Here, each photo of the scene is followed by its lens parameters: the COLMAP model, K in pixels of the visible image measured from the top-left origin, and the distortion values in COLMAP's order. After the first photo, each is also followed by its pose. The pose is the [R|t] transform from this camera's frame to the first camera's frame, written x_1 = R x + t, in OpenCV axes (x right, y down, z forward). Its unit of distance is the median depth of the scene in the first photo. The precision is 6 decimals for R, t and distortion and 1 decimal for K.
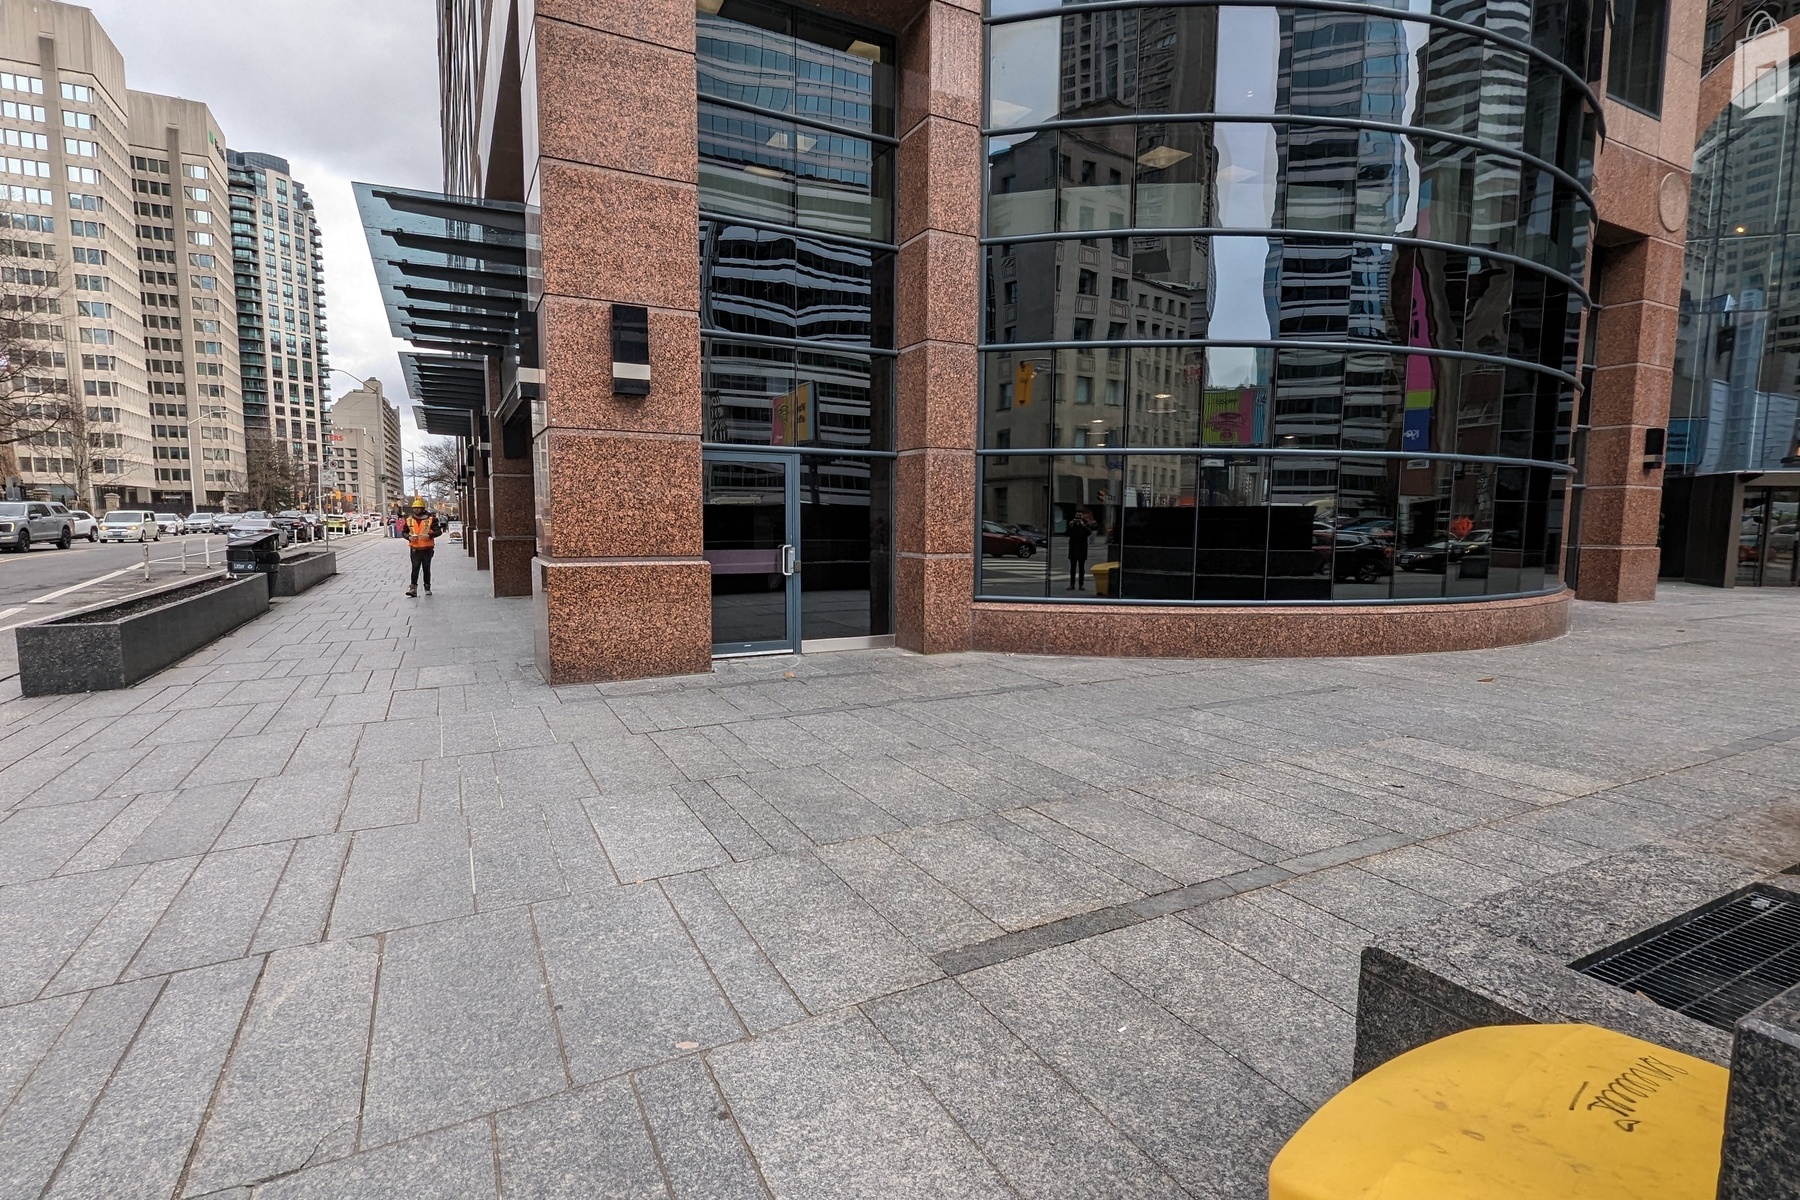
lens RADIAL K [[876.8, 0, 900.0], [0, 876.8, 600.0], [0, 0, 1]] dist [-0.002183, 0.000277]
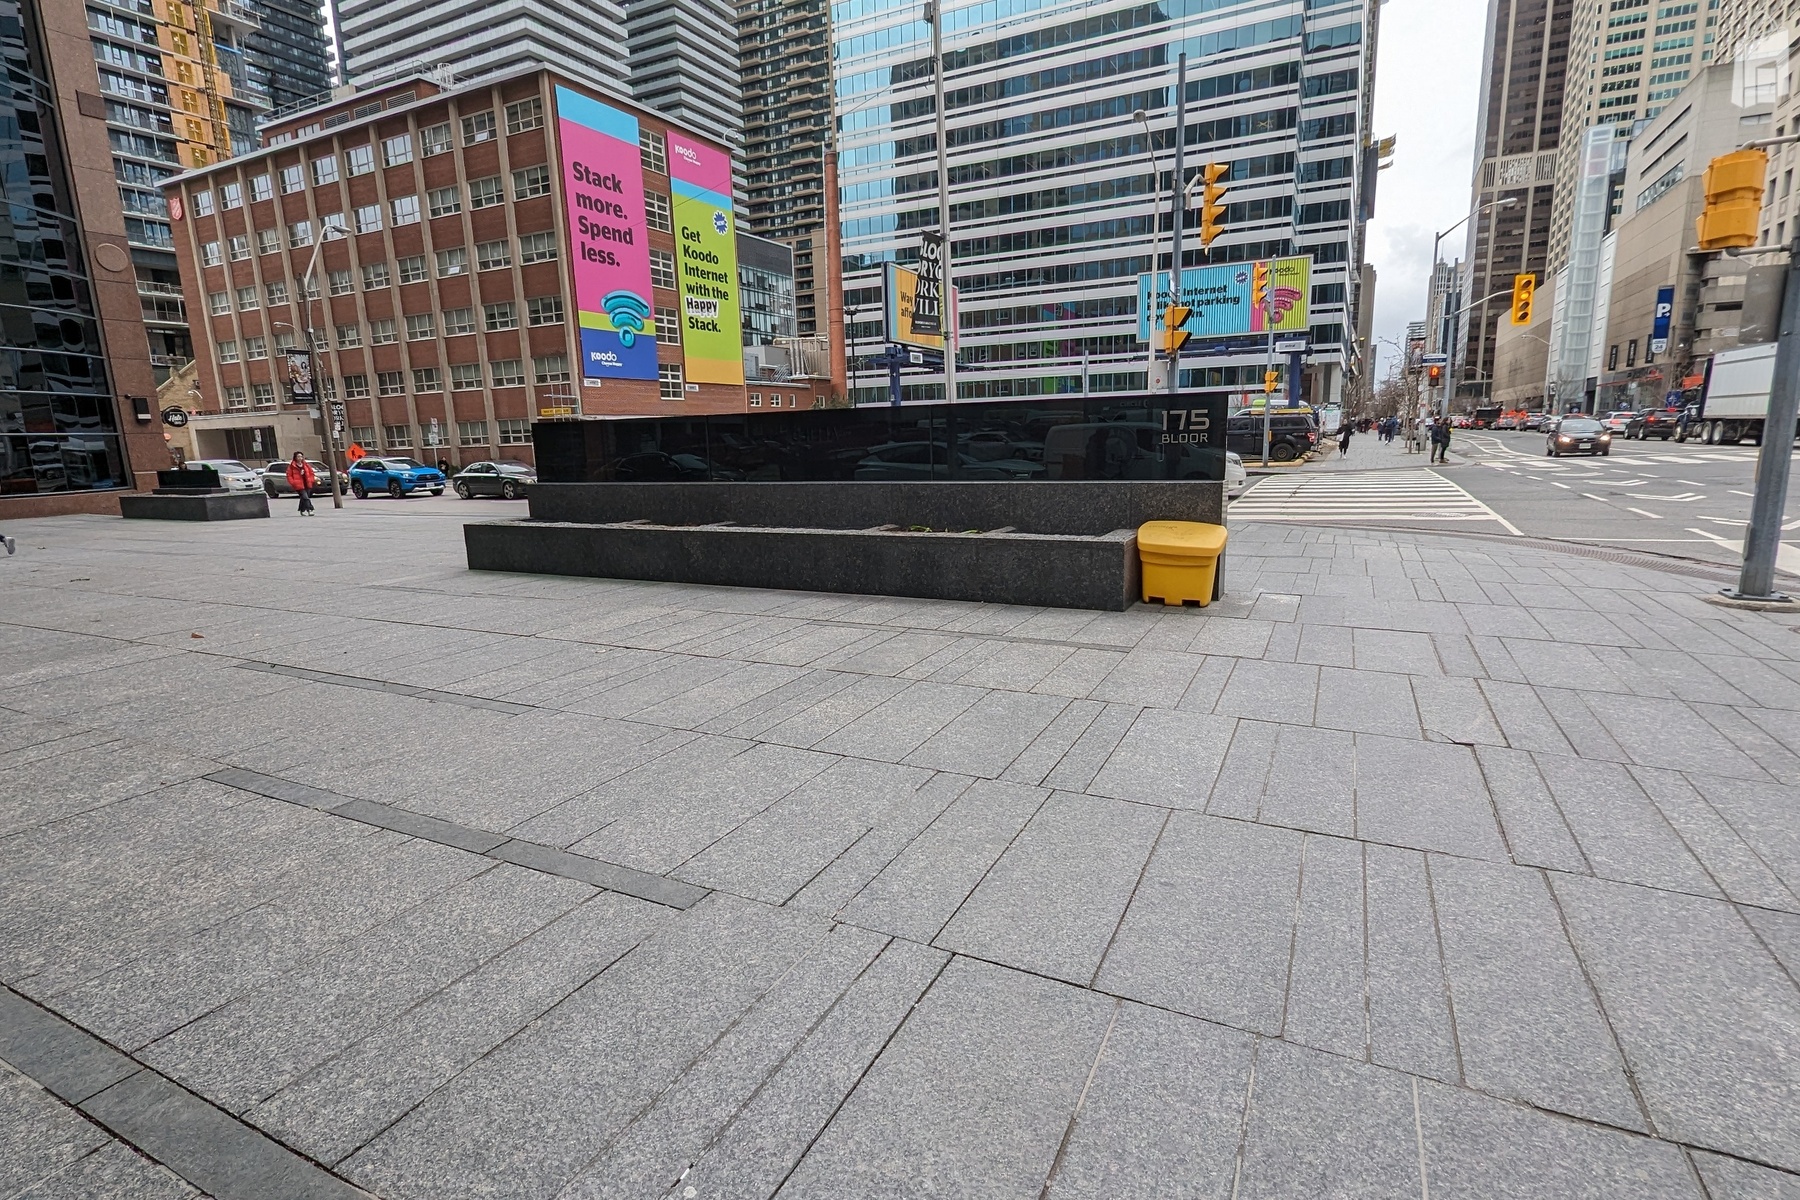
lens RADIAL K [[876.8, 0, 900.0], [0, 876.8, 600.0], [0, 0, 1]] dist [-0.002183, 0.000277]
pose [[-0.584534, -0.140683, 0.799080, -0.825557], [0.099527, 0.964983, 0.242696, -0.160691], [-0.805242, 0.221394, -0.550064, 1.660889]]
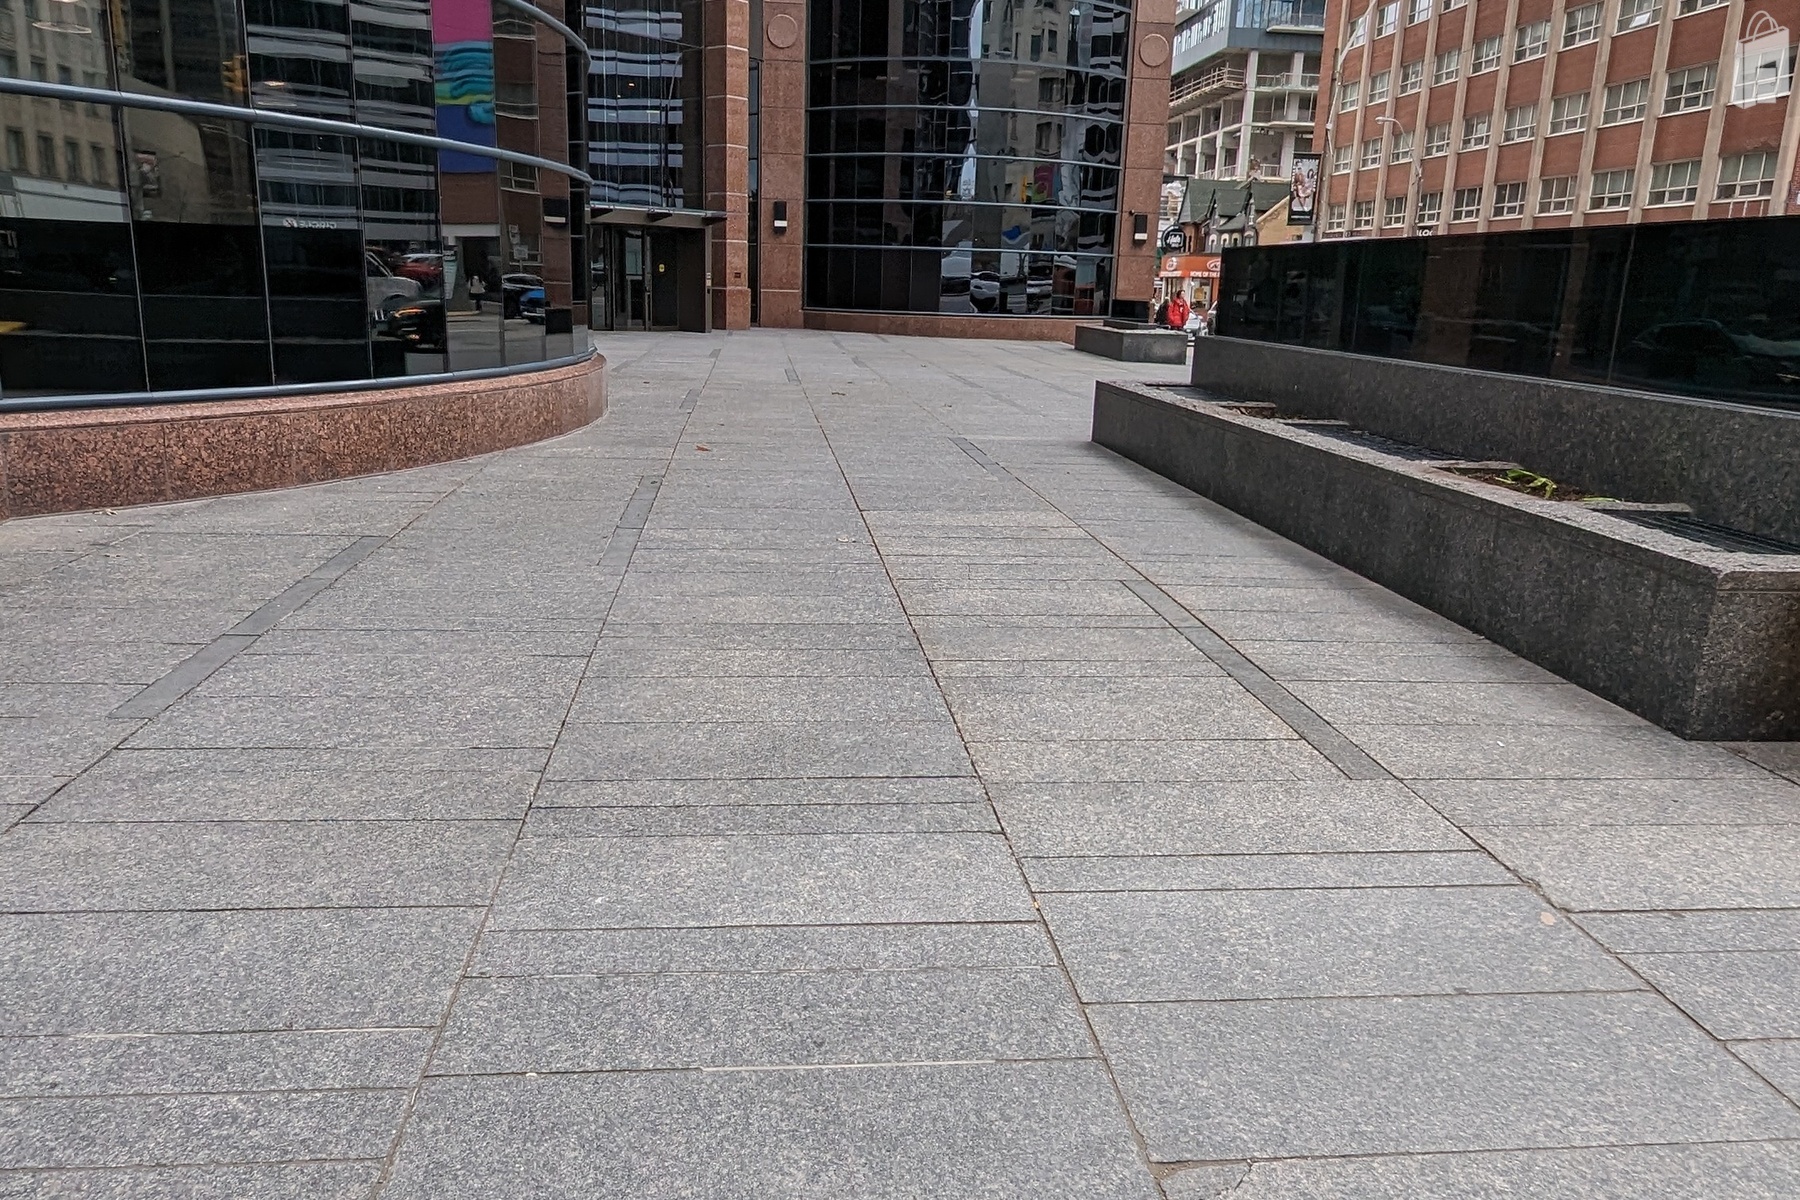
lens RADIAL K [[1312.1, 0, 900.0], [0, 1312.1, 600.0], [0, 0, 1]] dist [-0.000891, -0.000720]
pose [[0.372703, -0.215744, 0.902522, -0.861793], [0.055209, 0.976030, 0.210516, -0.047622], [-0.926307, -0.028633, 0.375681, 0.622285]]
